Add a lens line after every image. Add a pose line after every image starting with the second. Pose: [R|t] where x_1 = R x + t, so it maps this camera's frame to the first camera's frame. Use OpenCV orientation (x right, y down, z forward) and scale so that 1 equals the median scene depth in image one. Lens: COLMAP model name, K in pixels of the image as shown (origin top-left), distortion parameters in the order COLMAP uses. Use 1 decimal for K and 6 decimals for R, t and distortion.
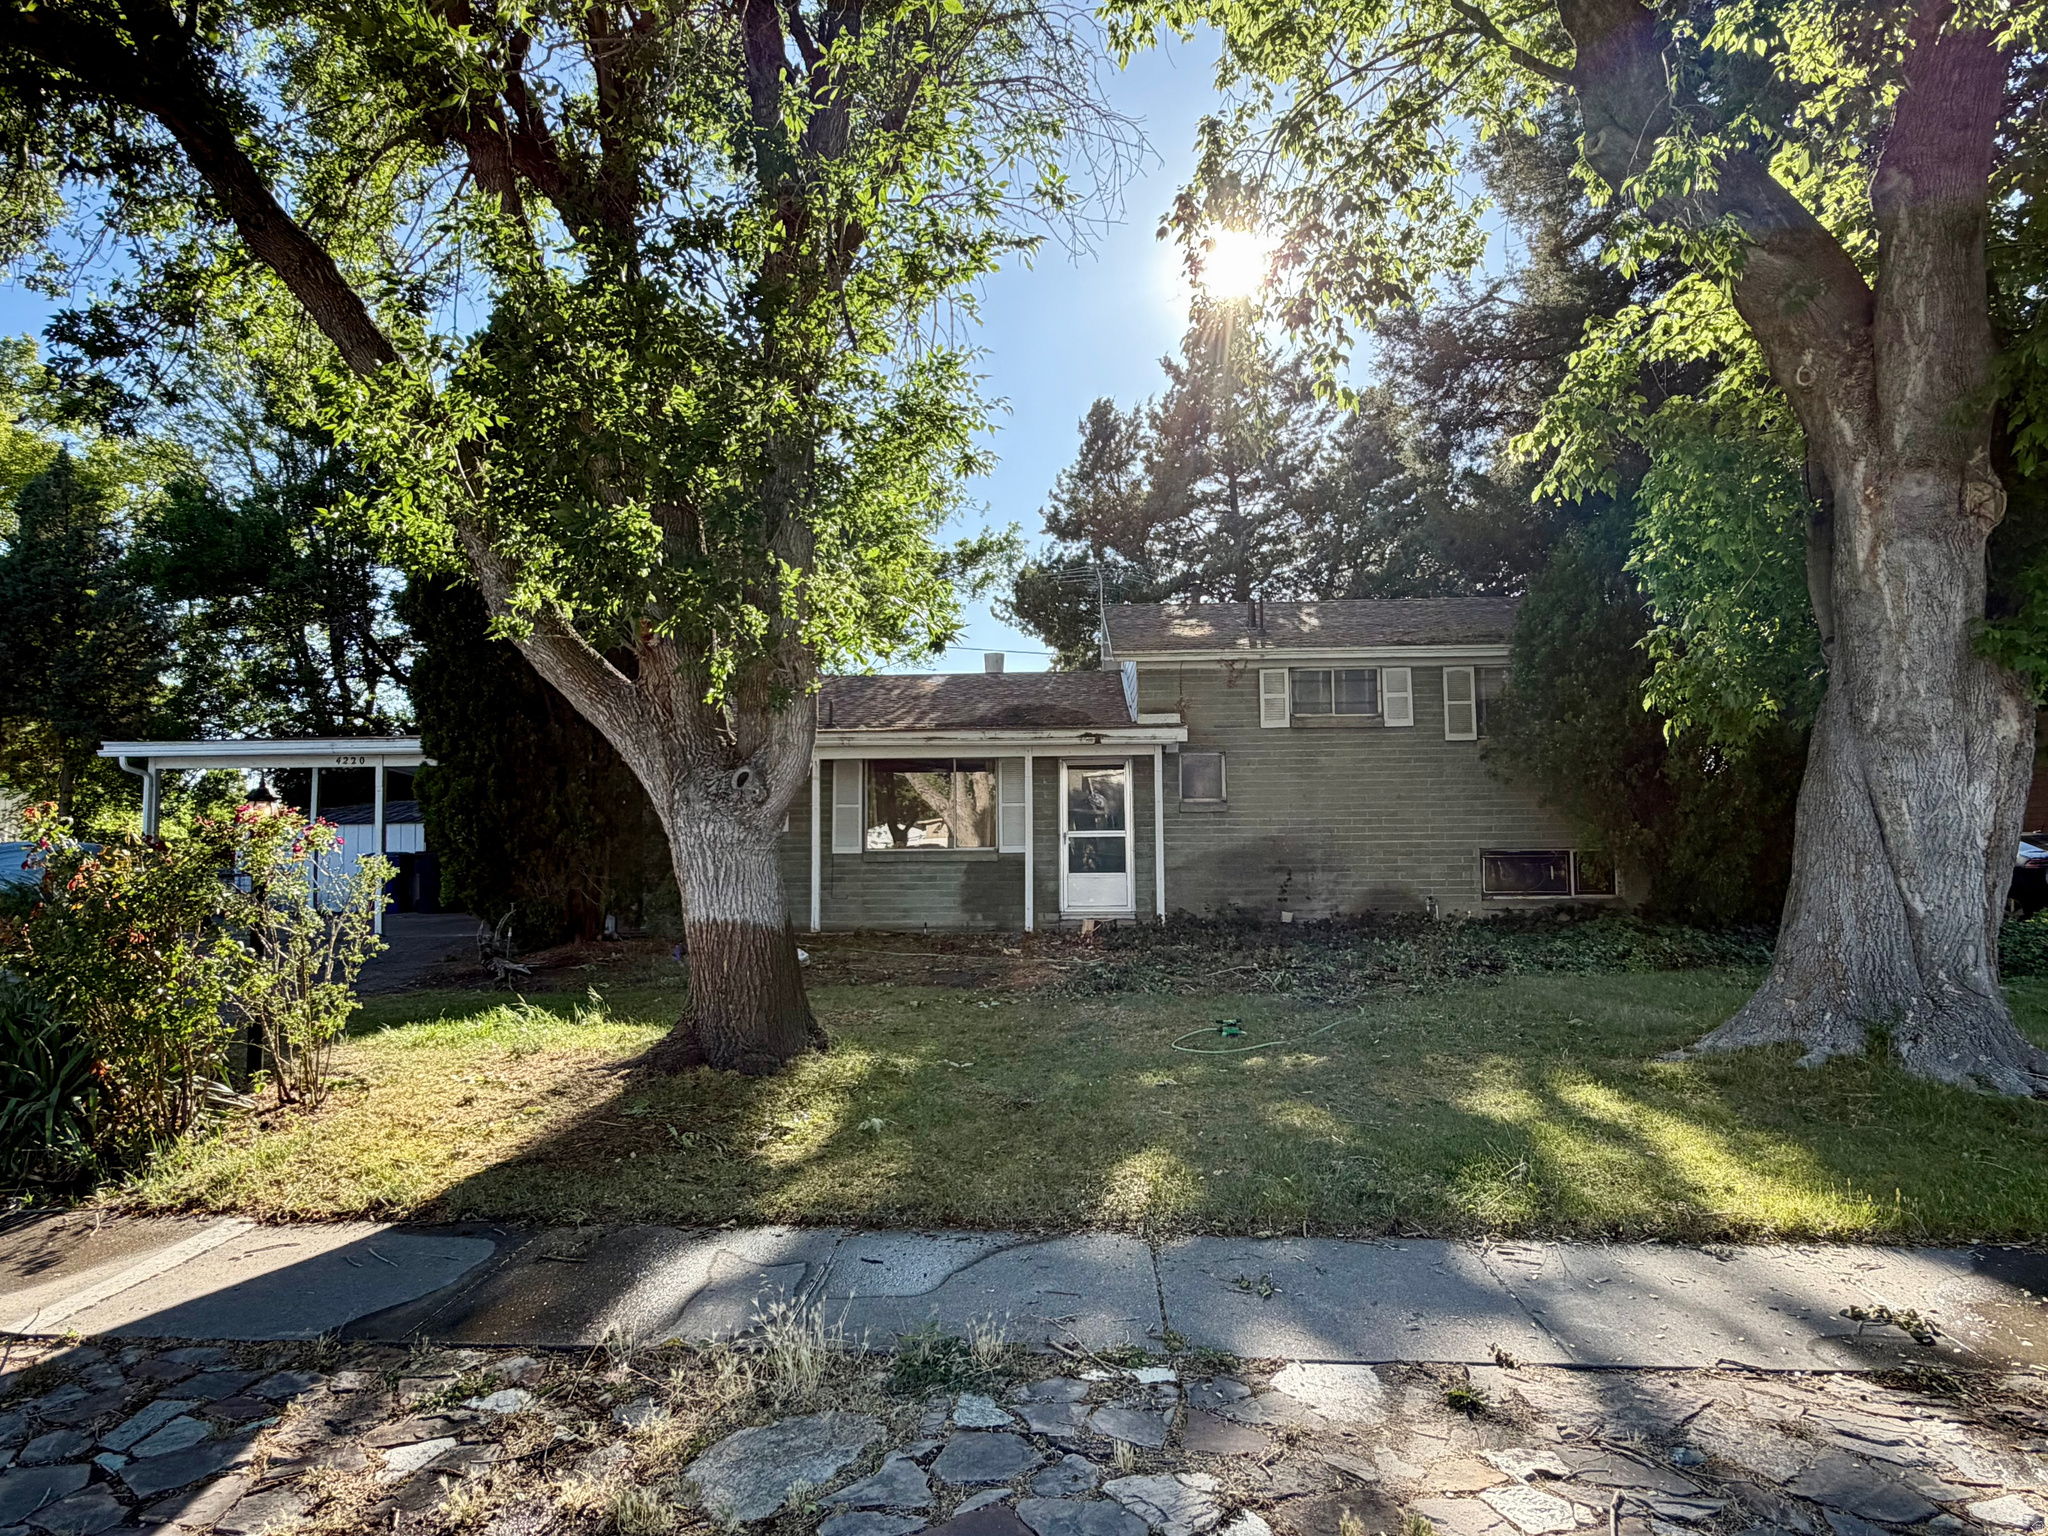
lens RADIAL K [[1193.5, 0, 1024.0], [0, 1193.5, 768.0], [0, 0, 1]] dist [-0.004433, -0.000162]
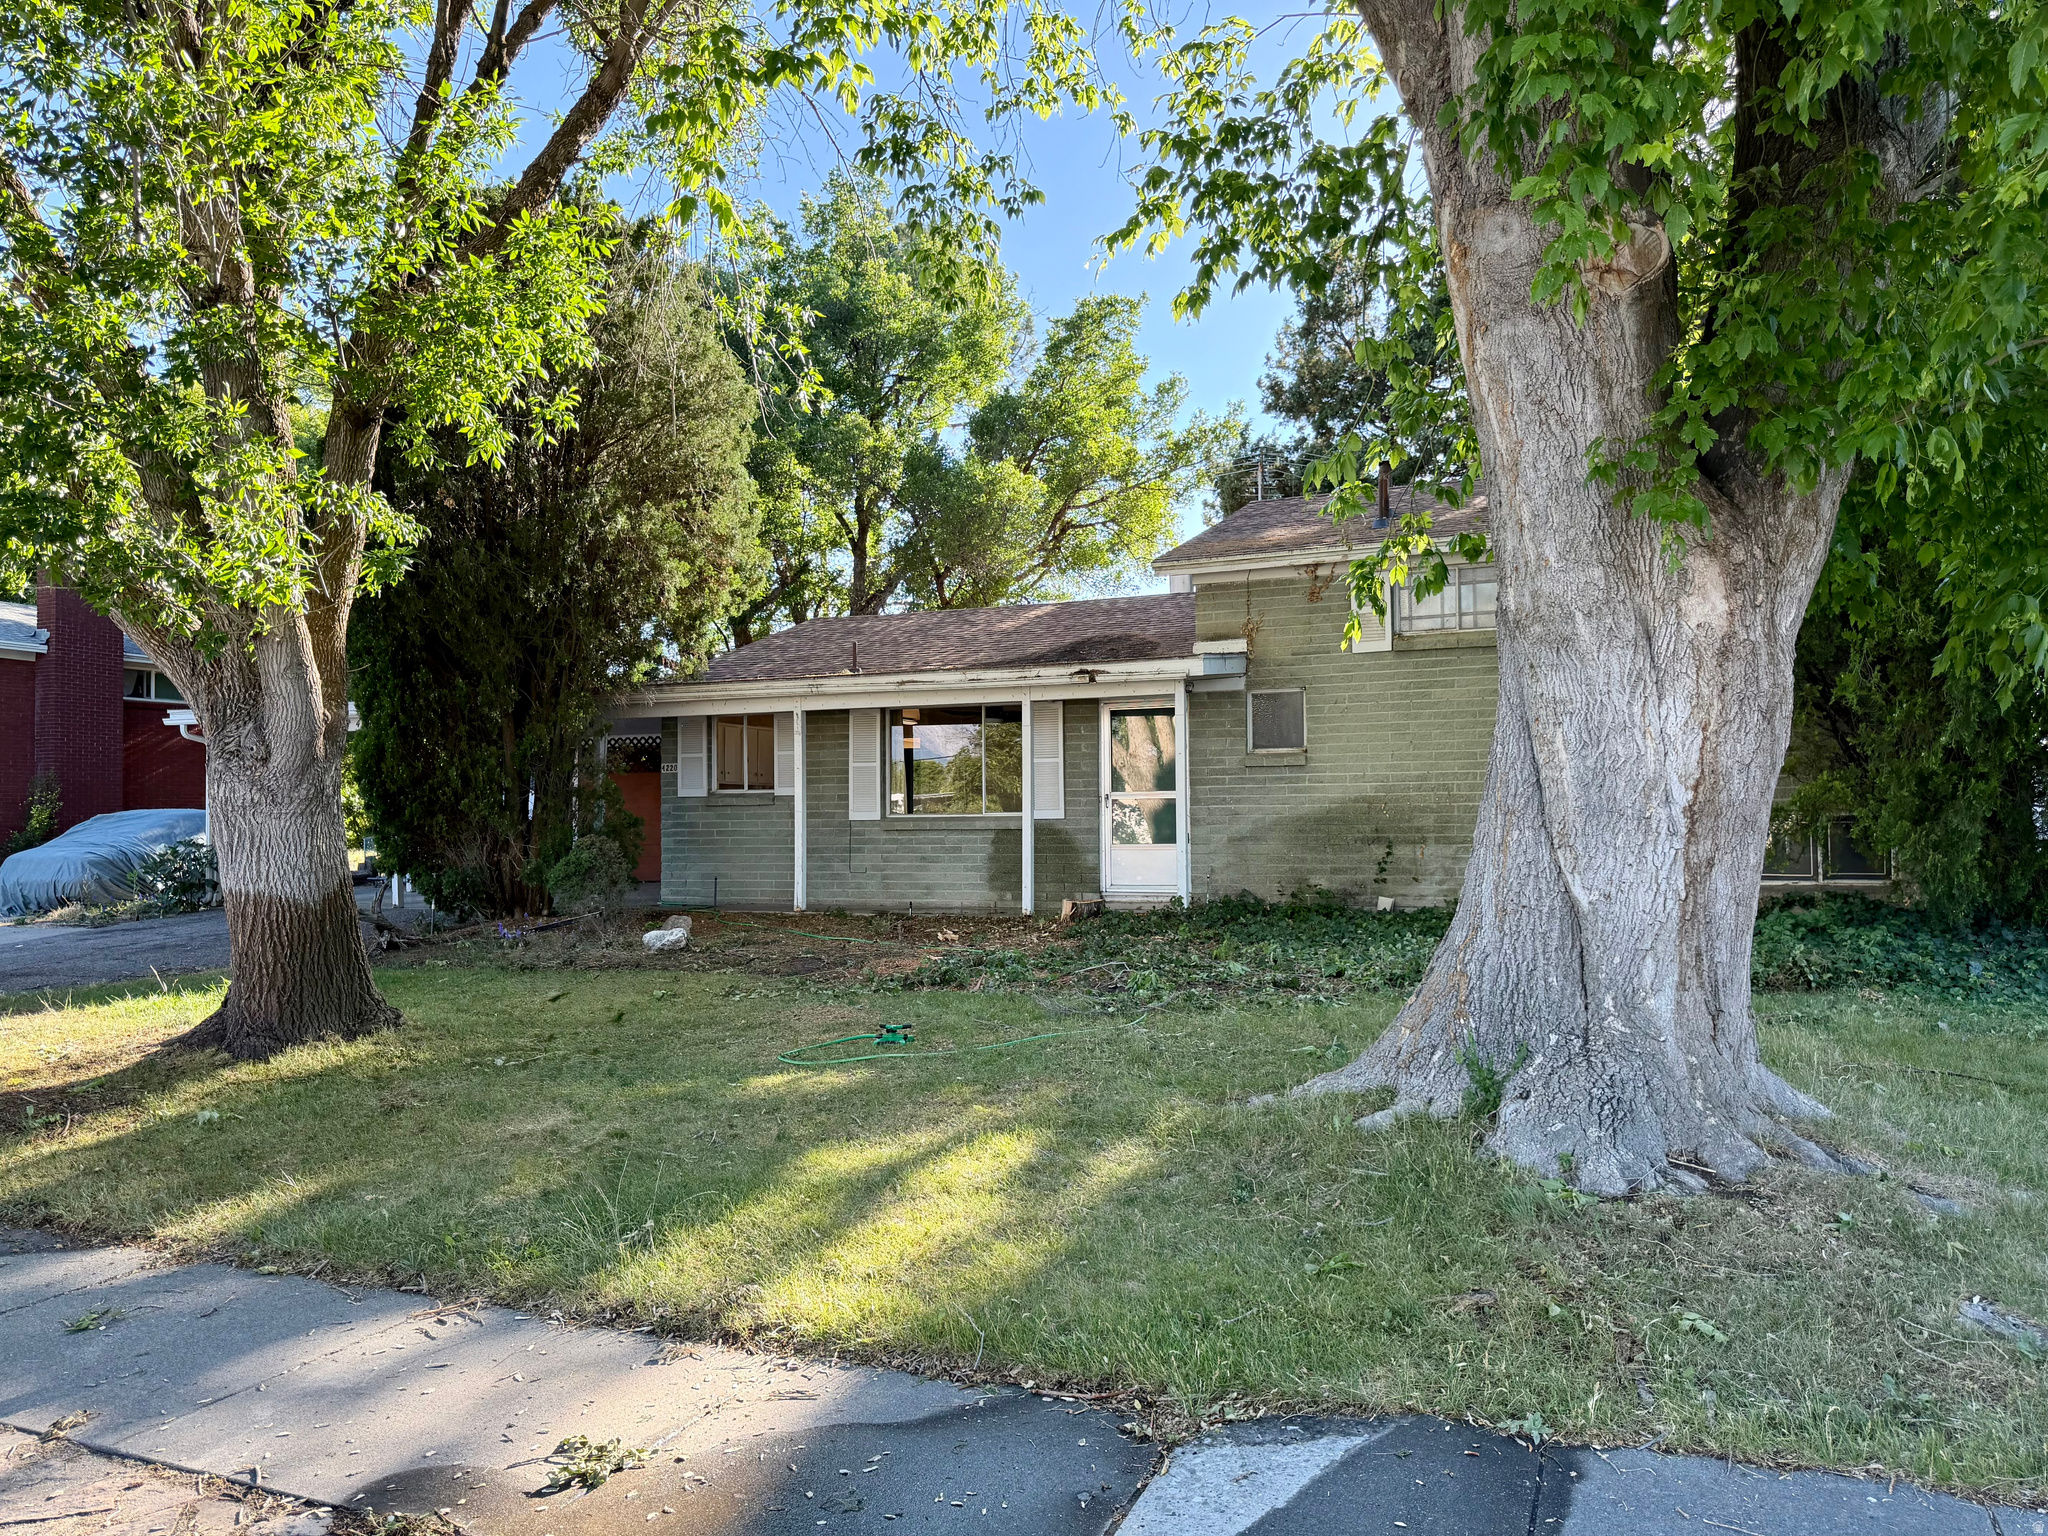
lens RADIAL K [[1440.9, 0, 1024.0], [0, 1440.9, 768.0], [0, 0, 1]] dist [0.137665, -0.186333]
pose [[0.941499, -0.013095, -0.336762, 0.341446], [0.024307, 0.999281, 0.029101, 0.008182], [0.336139, -0.035584, 0.941140, 0.072807]]
